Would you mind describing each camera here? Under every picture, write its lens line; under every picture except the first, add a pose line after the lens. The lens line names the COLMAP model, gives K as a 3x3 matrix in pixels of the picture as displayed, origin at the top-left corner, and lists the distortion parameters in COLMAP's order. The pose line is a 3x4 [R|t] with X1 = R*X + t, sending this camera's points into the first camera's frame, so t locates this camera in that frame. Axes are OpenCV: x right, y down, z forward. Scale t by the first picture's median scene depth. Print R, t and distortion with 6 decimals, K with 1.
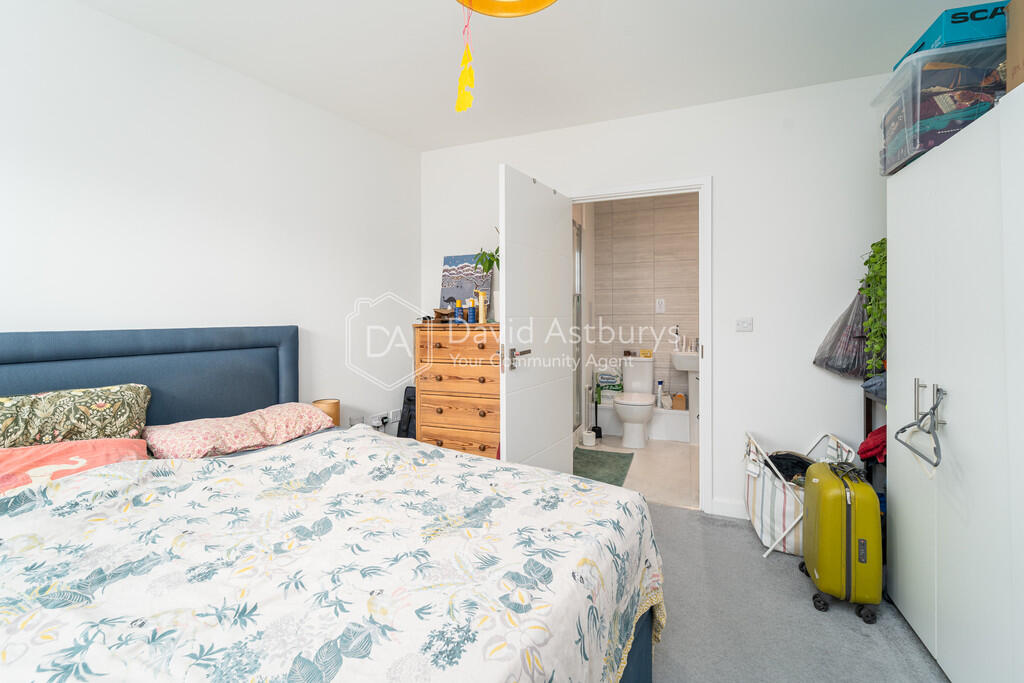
lens RADIAL K [[428.7, 0, 501.9], [0, 428.7, 313.7], [0, 0, 1]] dist [0.003032, -0.001020]
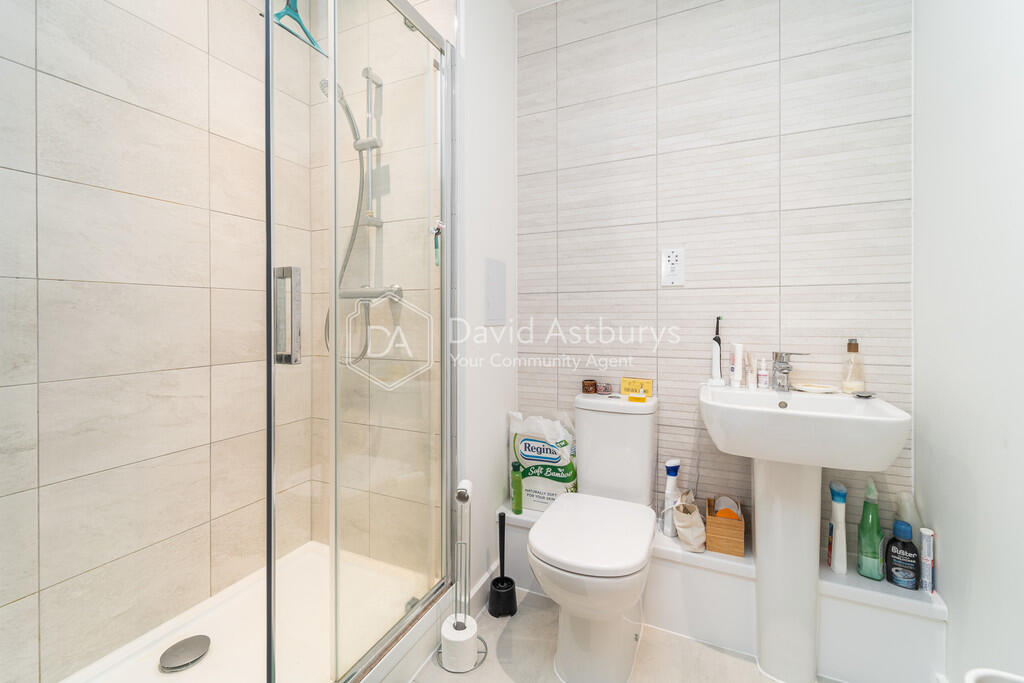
lens RADIAL K [[428.7, 0, 503.8], [0, 428.7, 314.5], [0, 0, 1]] dist [0.003032, -0.001020]
pose [[0.998600, -0.000845, -0.052892, 0.396816], [0.000984, 0.999996, 0.002607, 0.039651], [0.052889, -0.002655, 0.998597, 1.012394]]
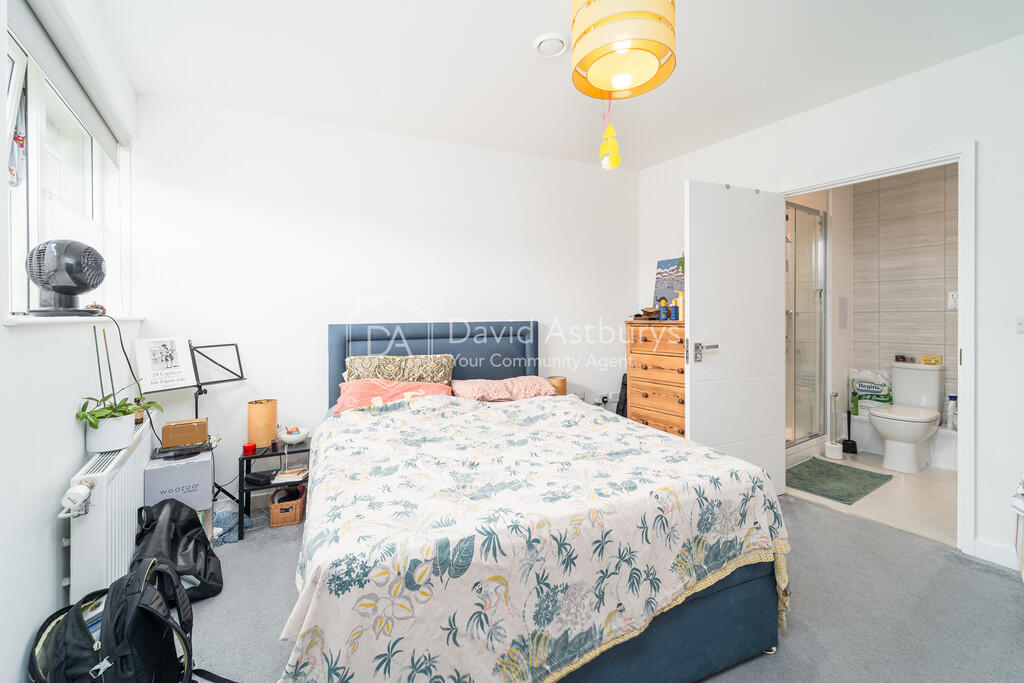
lens RADIAL K [[428.7, 0, 496.6], [0, 428.7, 311.2], [0, 0, 1]] dist [0.003032, -0.001020]
pose [[0.802426, -0.005176, -0.596729, 0.276581], [0.005316, 0.999985, -0.001525, -0.002793], [0.596728, -0.001949, 0.802441, -0.214673]]
